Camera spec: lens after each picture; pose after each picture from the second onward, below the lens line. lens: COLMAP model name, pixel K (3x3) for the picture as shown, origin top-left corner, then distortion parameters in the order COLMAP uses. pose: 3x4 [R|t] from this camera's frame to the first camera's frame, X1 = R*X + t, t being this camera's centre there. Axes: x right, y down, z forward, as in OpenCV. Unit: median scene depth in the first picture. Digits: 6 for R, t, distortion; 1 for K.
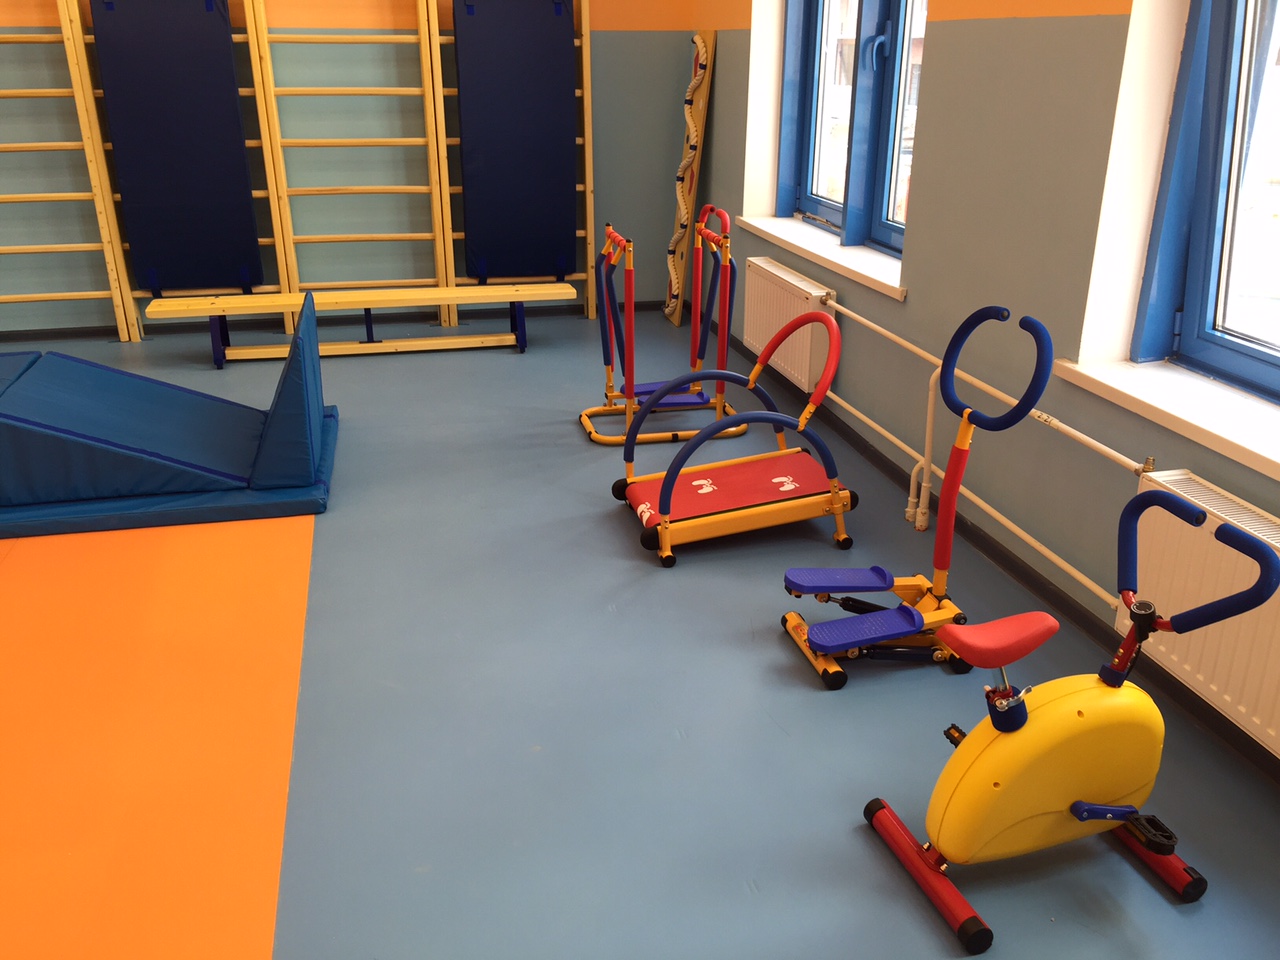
lens RADIAL K [[1081.1, 0, 639.5], [0, 1081.1, 478.7], [0, 0, 1]] dist [0.054572, -0.058892]
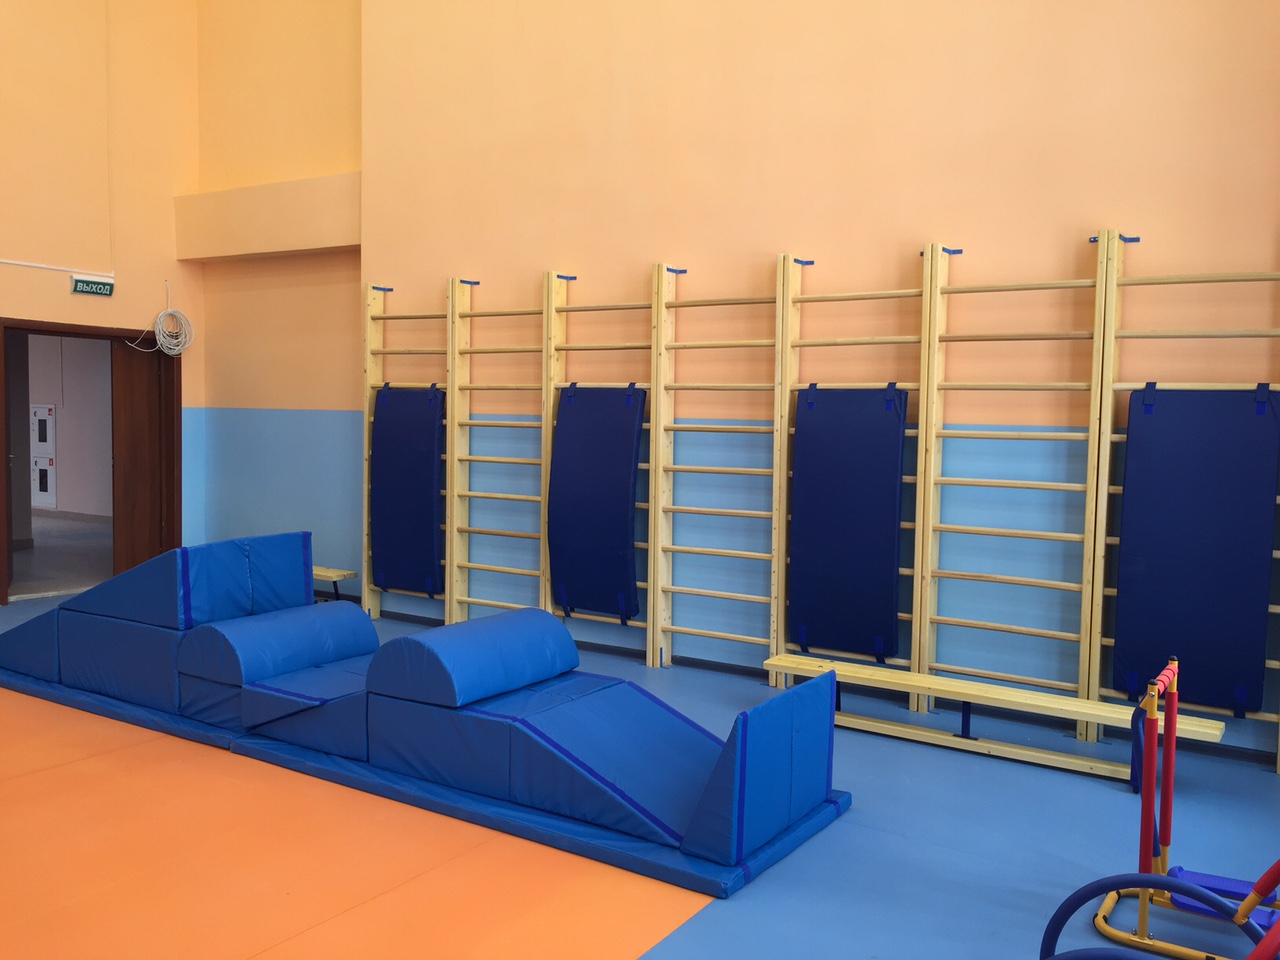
lens RADIAL K [[1081.1, 0, 636.9], [0, 1081.1, 472.9], [0, 0, 1]] dist [0.054572, -0.058892]
pose [[0.696007, 0.051749, -0.716168, 0.206169], [-0.284166, 0.935820, -0.208546, -0.062778], [0.659412, 0.348660, 0.666042, 0.117005]]
